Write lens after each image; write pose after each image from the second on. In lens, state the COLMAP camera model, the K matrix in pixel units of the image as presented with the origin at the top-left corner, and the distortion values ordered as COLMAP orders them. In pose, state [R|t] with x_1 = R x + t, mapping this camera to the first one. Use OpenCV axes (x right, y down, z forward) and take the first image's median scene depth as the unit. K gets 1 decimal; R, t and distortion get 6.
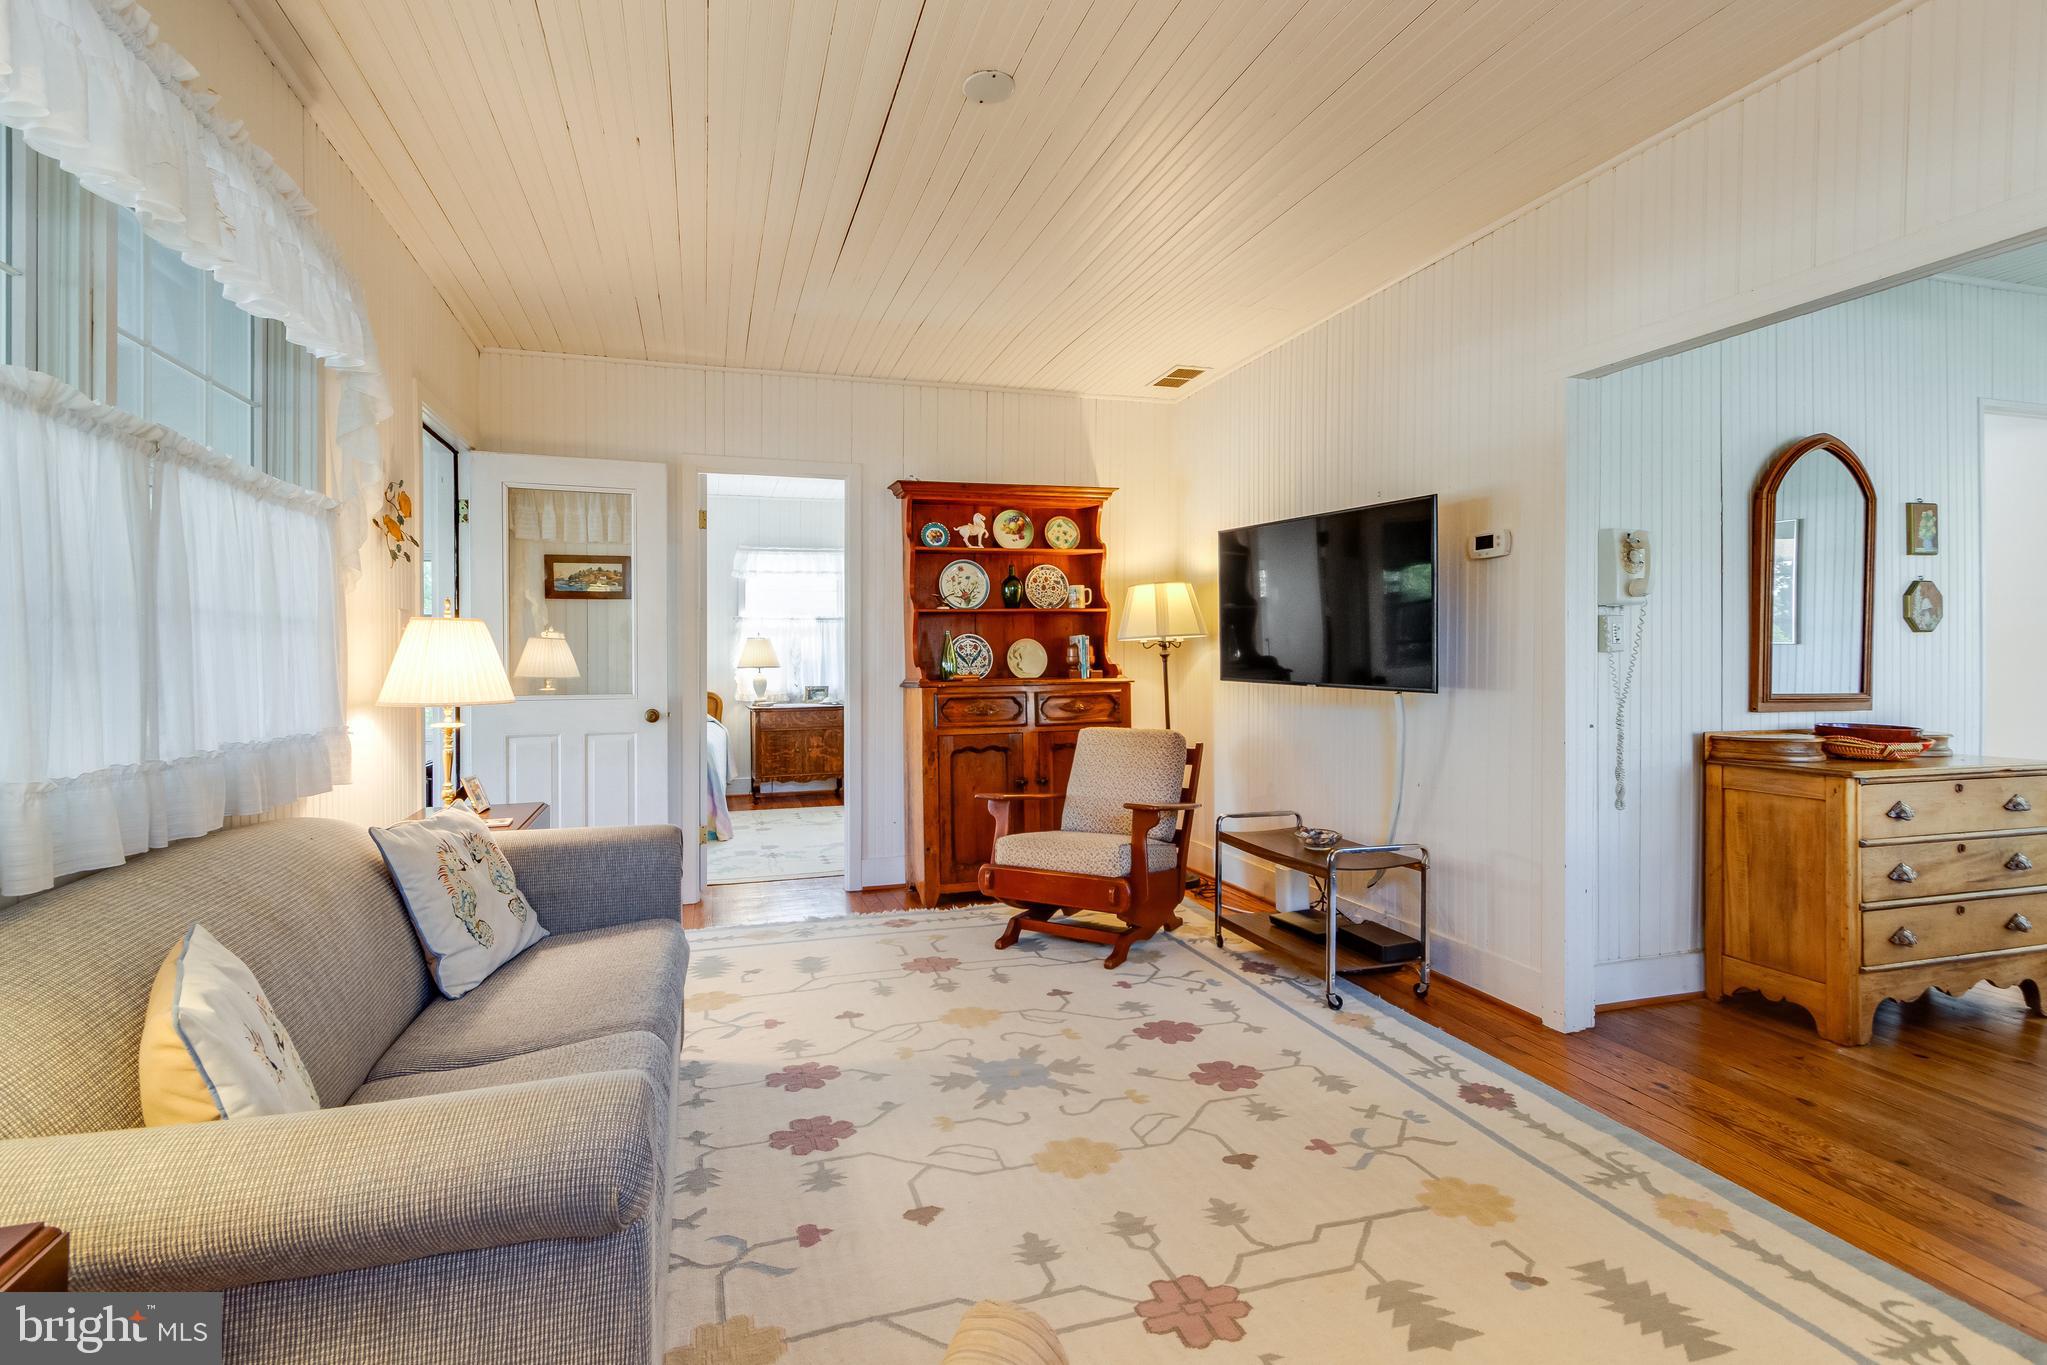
lens RADIAL K [[962.0, 0, 987.3], [0, 962.0, 658.9], [0, 0, 1]] dist [0.005417, -0.003581]
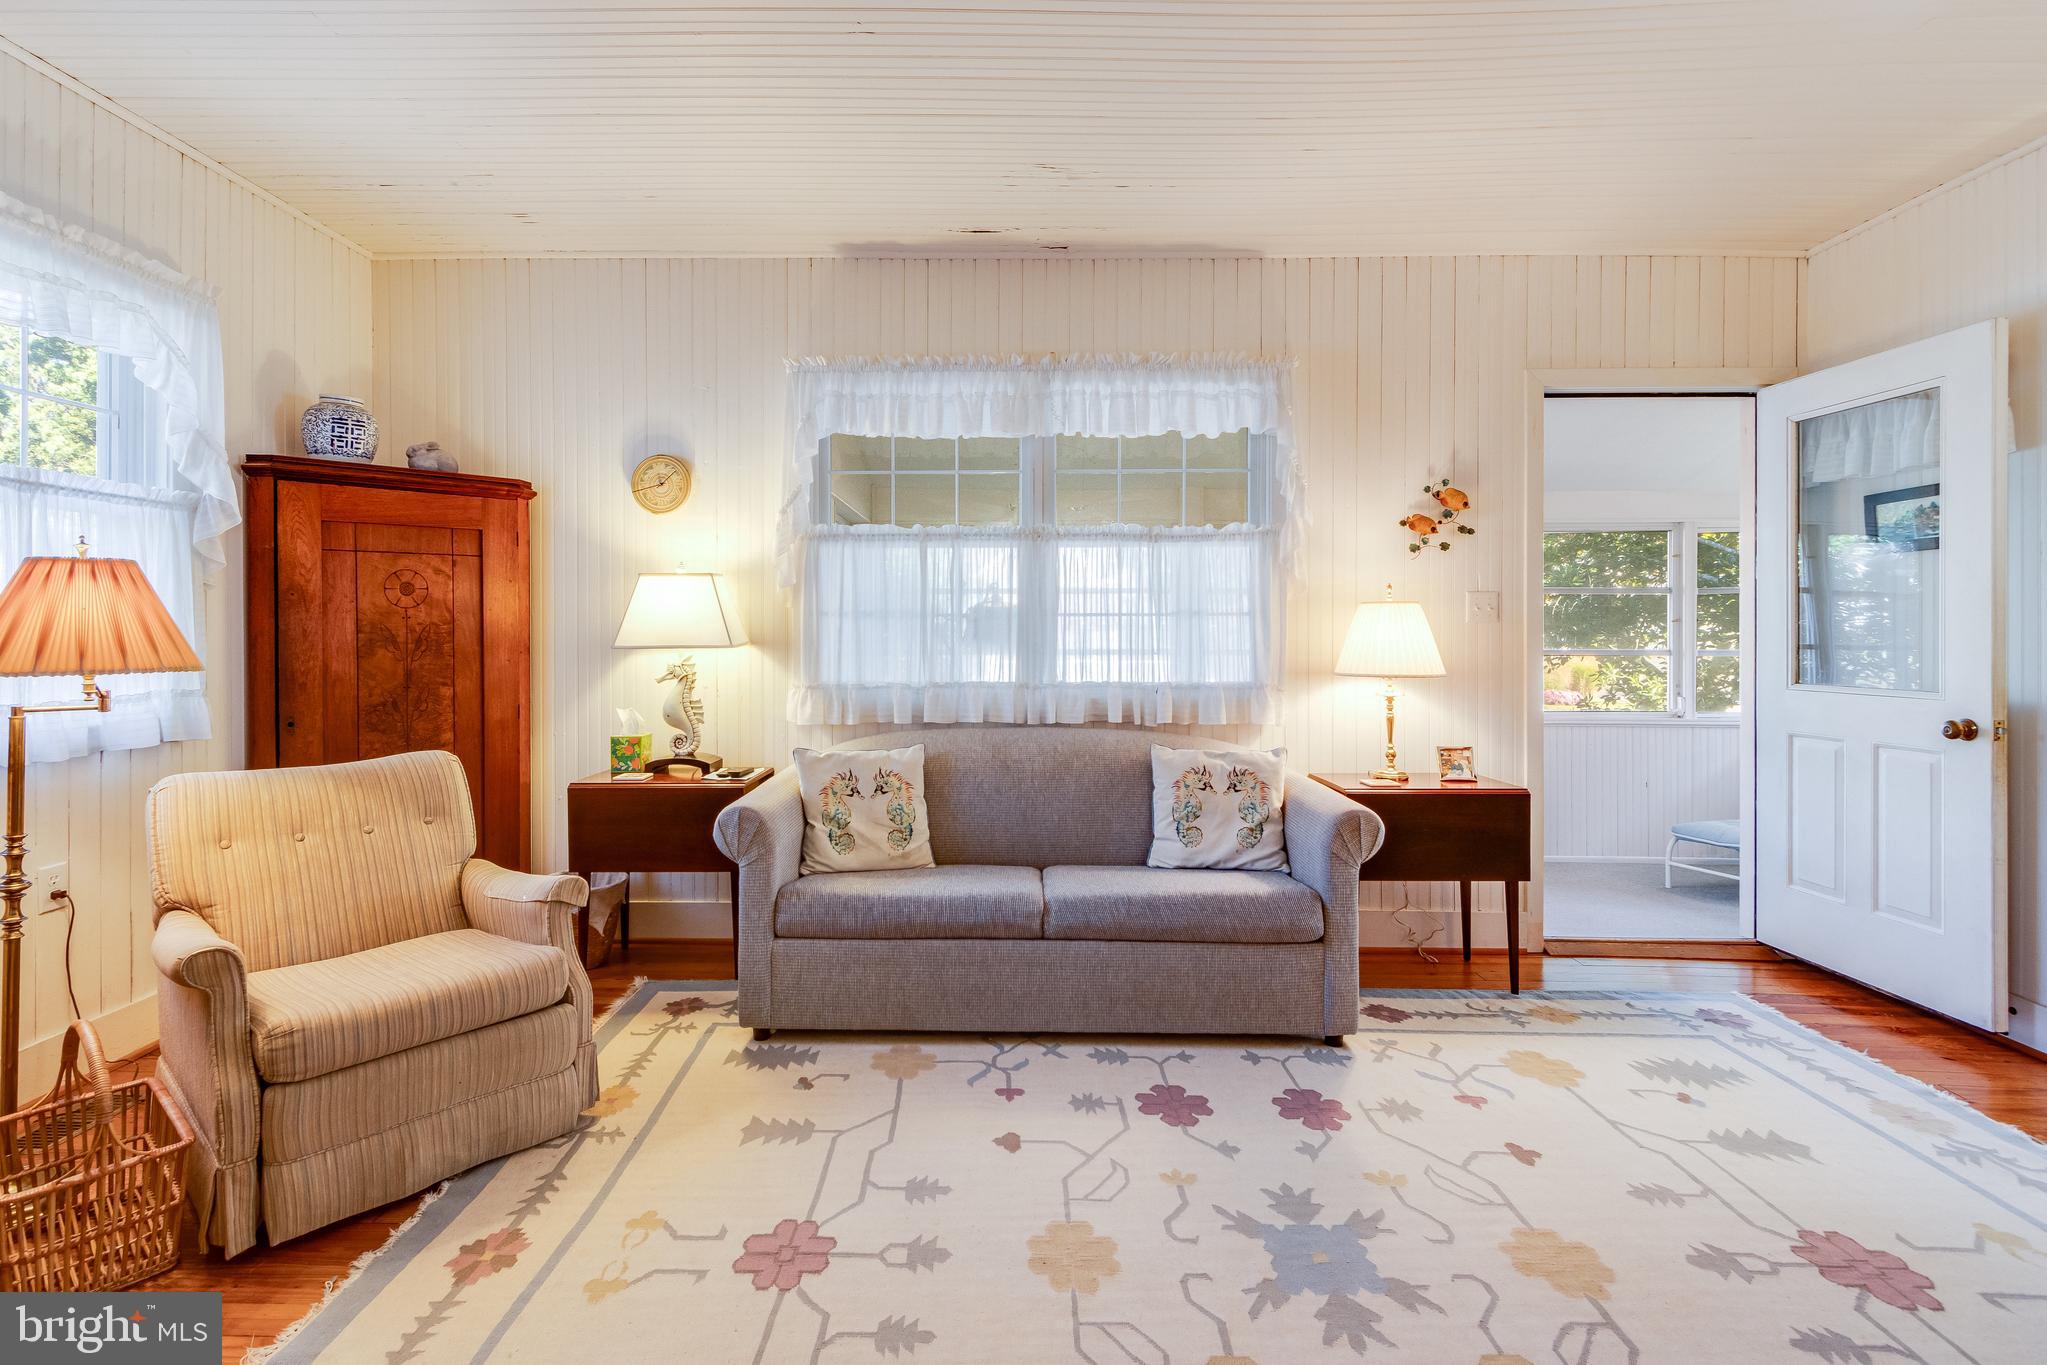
lens RADIAL K [[962.0, 0, 994.2], [0, 962.0, 623.1], [0, 0, 1]] dist [0.005417, -0.003581]
pose [[-0.308876, -0.003476, -0.951096, 0.672275], [-0.005380, 0.999984, -0.001907, -0.008869], [0.951087, 0.004528, -0.308890, 0.900068]]
